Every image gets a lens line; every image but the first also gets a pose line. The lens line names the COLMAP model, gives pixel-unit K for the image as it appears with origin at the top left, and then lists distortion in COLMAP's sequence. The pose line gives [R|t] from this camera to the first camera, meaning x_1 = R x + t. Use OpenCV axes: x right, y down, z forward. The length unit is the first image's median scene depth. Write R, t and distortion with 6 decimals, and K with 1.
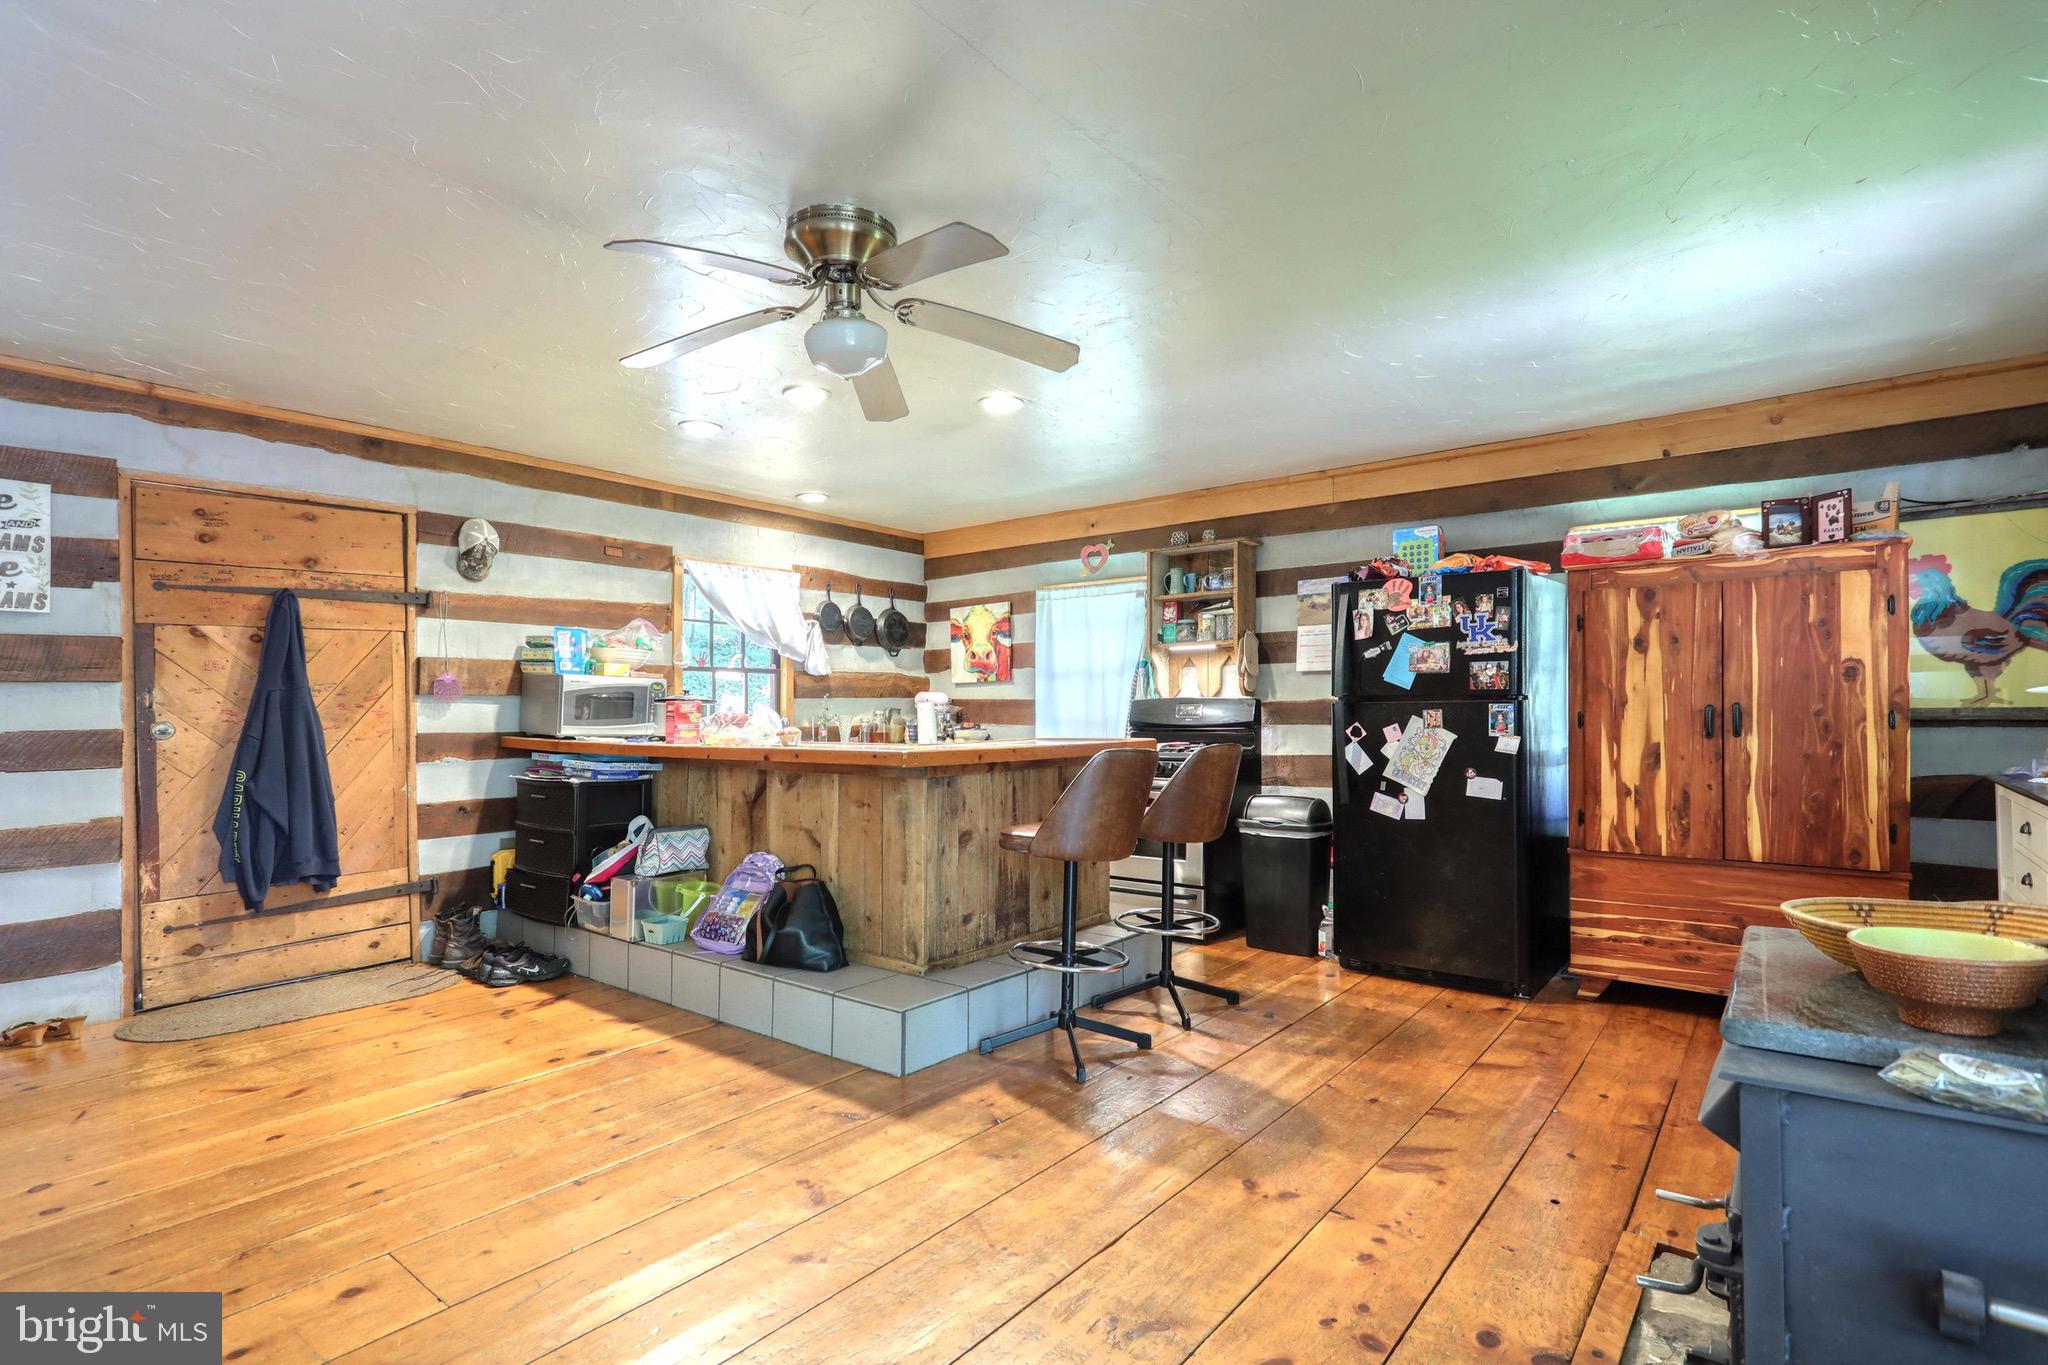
lens RADIAL K [[991.2, 0, 1034.1], [0, 991.2, 716.2], [0, 0, 1]] dist [-0.006596, 0.002203]
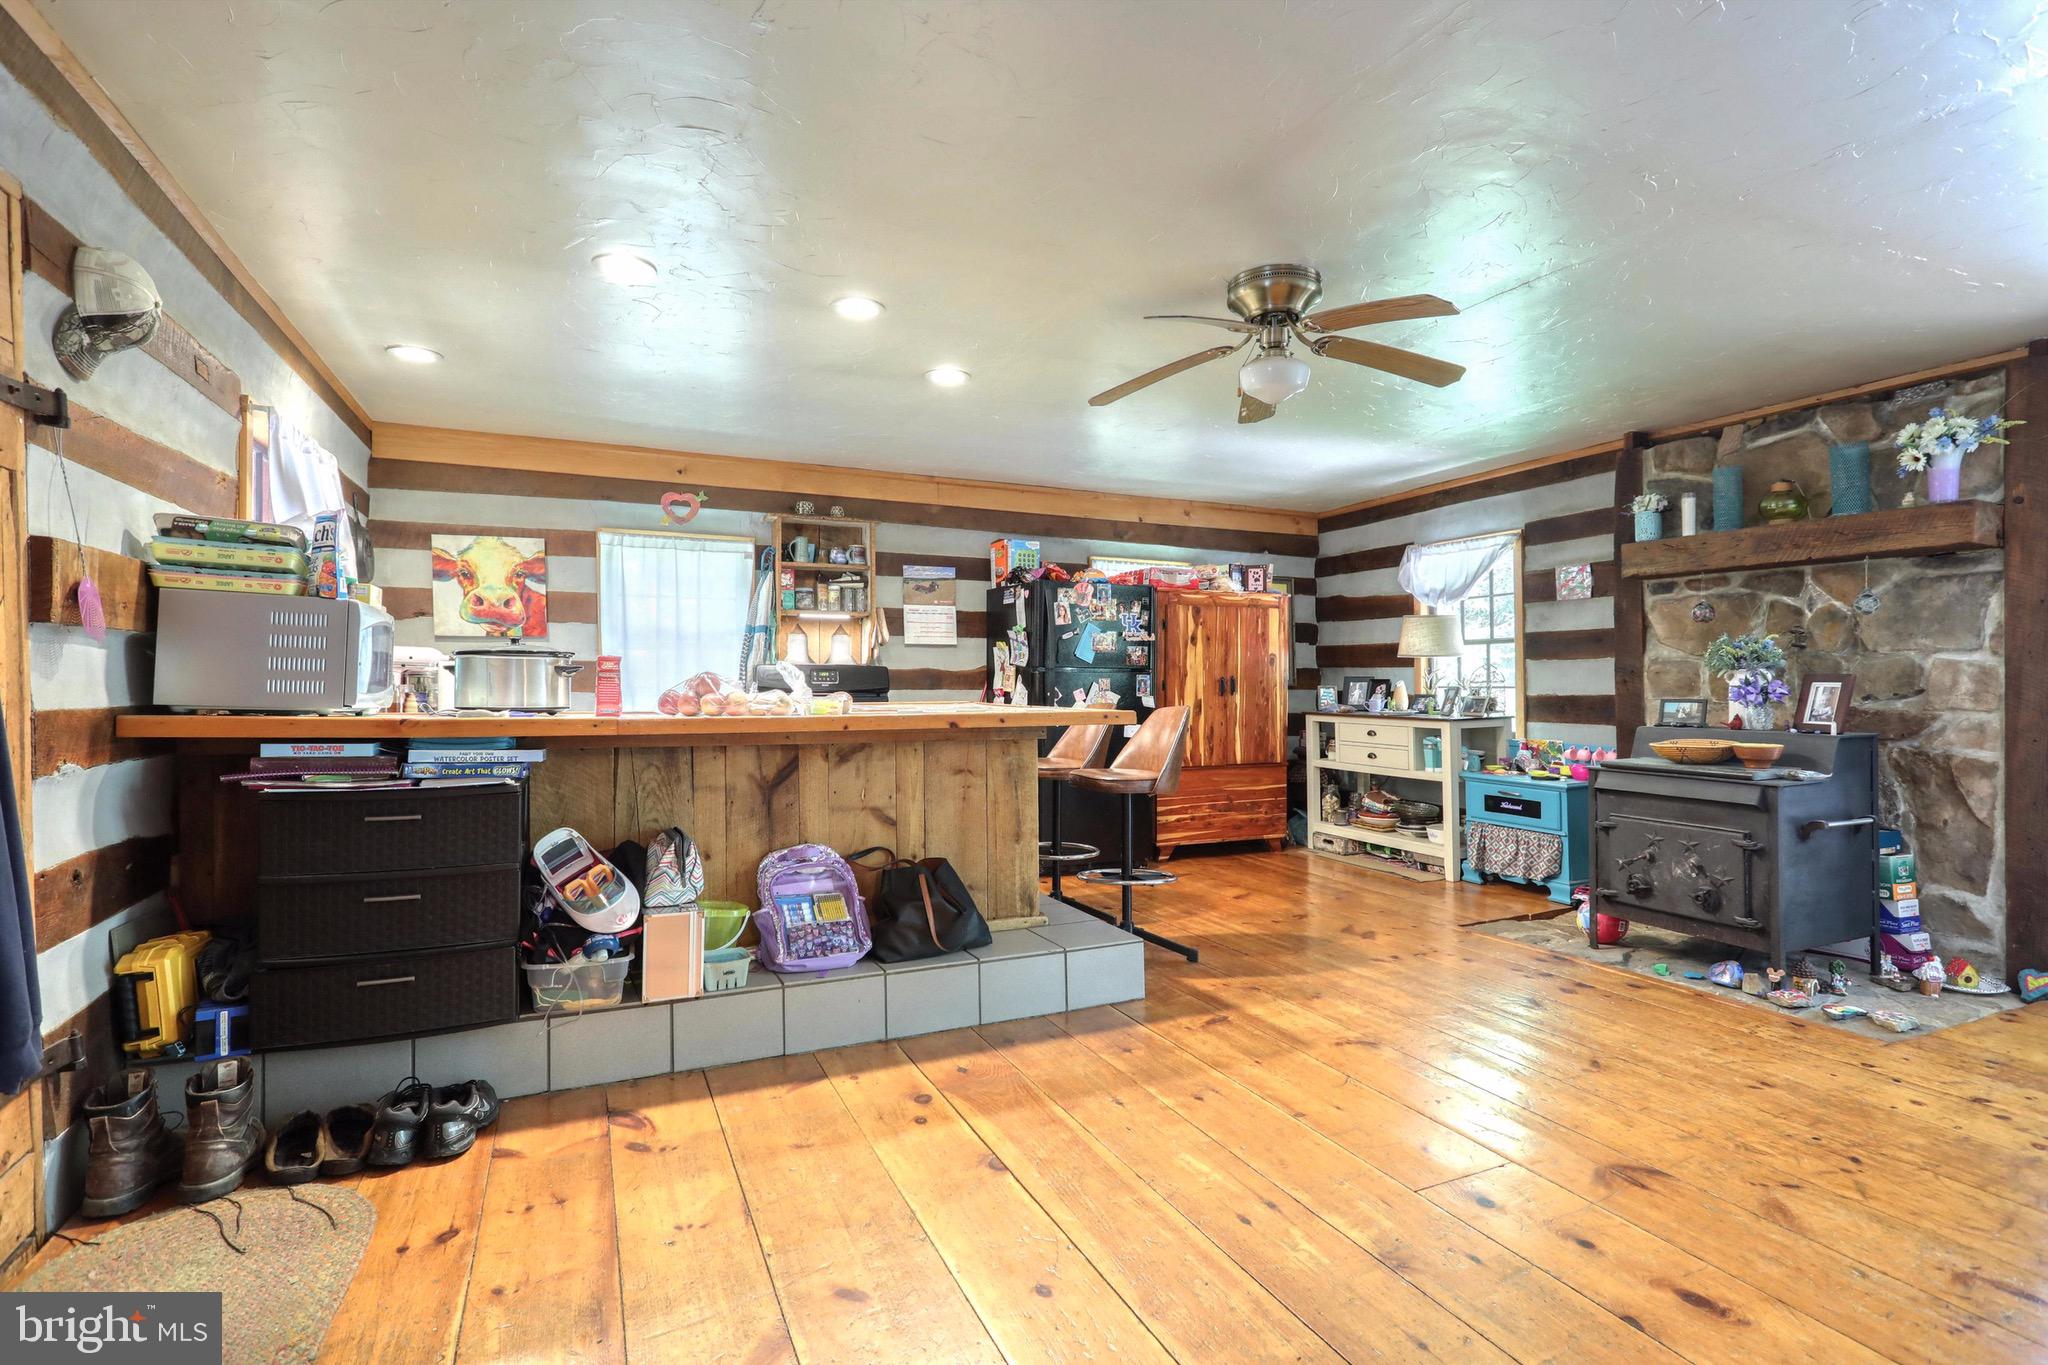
lens RADIAL K [[991.2, 0, 1031.1], [0, 991.2, 680.1], [0, 0, 1]] dist [-0.006596, 0.002203]
pose [[0.442224, 0.007217, 0.896876, -0.951775], [-0.002513, 0.999974, -0.006807, 0.006361], [-0.896901, 0.000756, 0.442230, 0.481421]]
